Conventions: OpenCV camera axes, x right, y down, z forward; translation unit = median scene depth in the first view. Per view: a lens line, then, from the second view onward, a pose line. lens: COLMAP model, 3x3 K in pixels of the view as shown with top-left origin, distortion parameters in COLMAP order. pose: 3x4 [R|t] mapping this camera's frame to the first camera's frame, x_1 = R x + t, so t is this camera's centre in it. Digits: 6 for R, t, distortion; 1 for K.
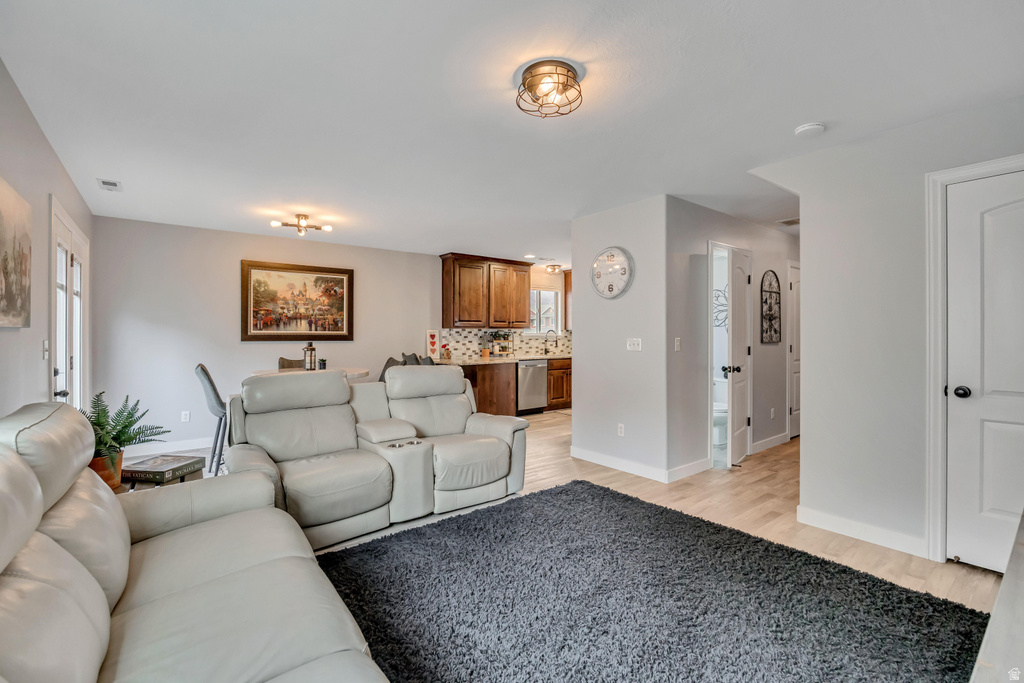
lens RADIAL K [[453.3, 0, 512.0], [0, 453.3, 335.3], [0, 0, 1]] dist [-0.001195, -0.000098]
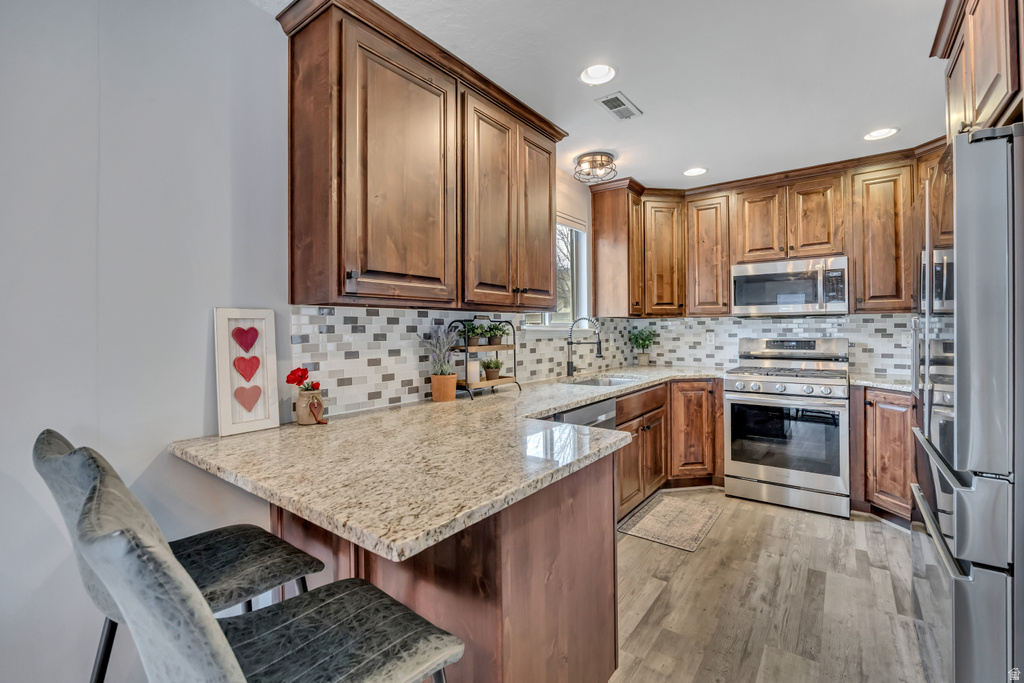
lens RADIAL K [[453.3, 0, 512.0], [0, 453.3, 335.3], [0, 0, 1]] dist [-0.001195, -0.000098]
pose [[0.963078, -0.004823, 0.269178, -0.098401], [0.000541, 0.999872, 0.015979, -0.001921], [-0.269221, -0.015243, 0.962958, 0.693624]]
